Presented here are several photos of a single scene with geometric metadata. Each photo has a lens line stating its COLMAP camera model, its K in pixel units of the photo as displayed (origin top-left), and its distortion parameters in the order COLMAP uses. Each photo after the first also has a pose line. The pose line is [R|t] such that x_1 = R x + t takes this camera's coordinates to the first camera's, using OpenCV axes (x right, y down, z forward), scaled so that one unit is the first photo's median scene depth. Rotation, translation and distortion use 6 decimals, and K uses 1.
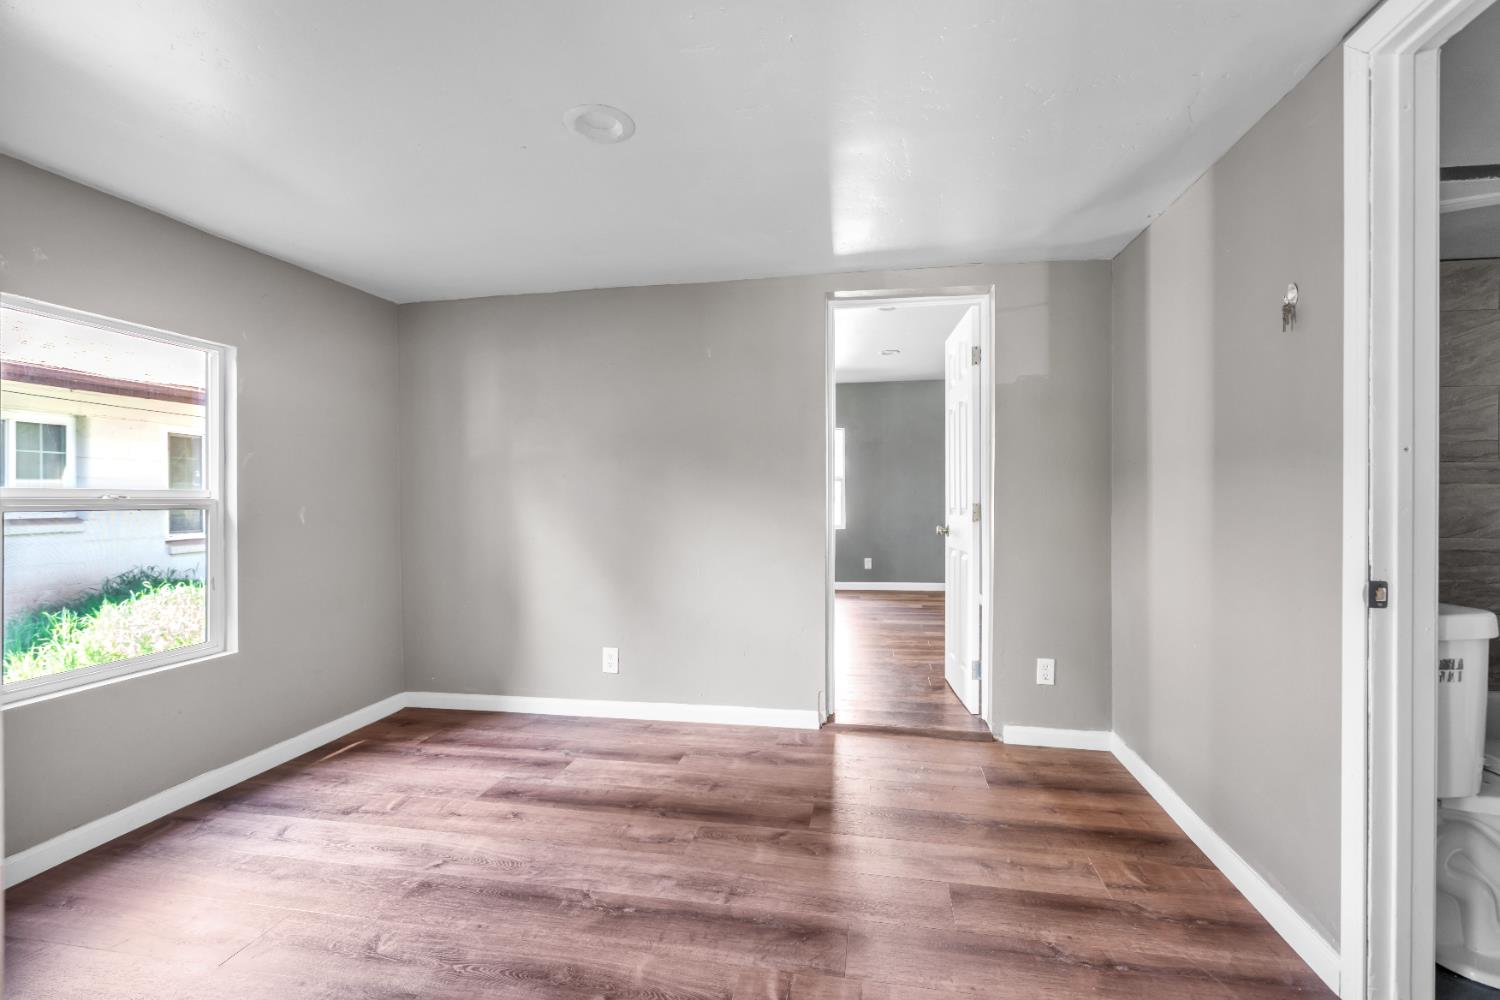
lens RADIAL K [[672.5, 0, 746.5], [0, 672.5, 478.8], [0, 0, 1]] dist [-0.000071, 0.000807]
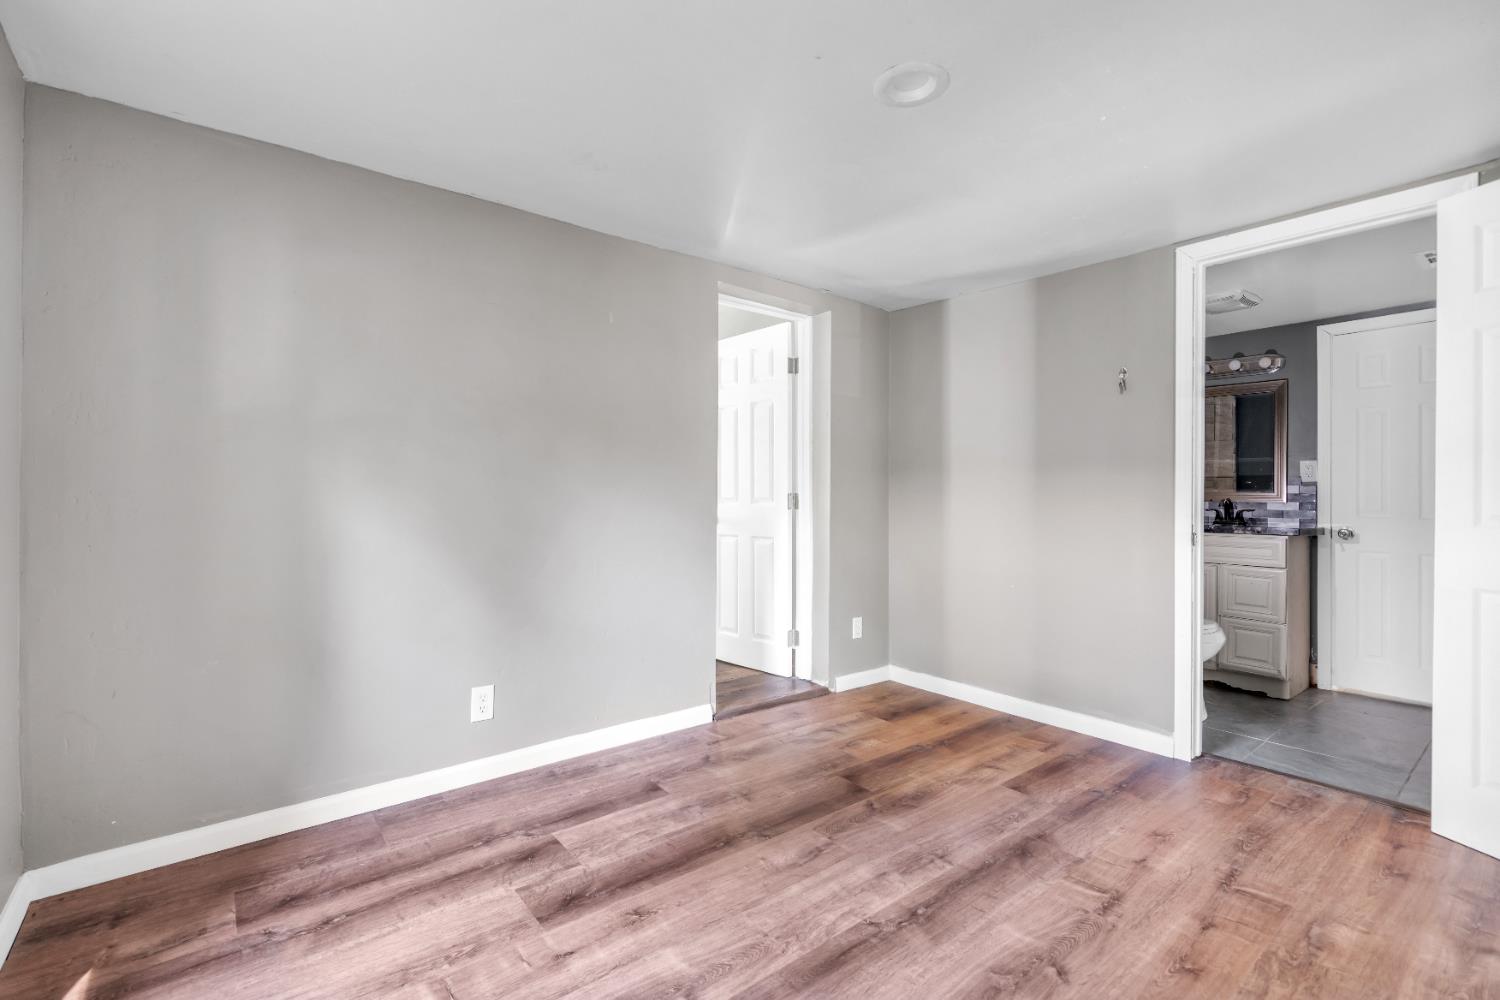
lens RADIAL K [[672.5, 0, 746.5], [0, 672.5, 478.8], [0, 0, 1]] dist [-0.000071, 0.000807]
pose [[0.646411, 0.027403, 0.762497, -0.722223], [-0.031458, 0.999462, -0.009250, 0.029750], [-0.762341, -0.018008, 0.646926, 0.389143]]
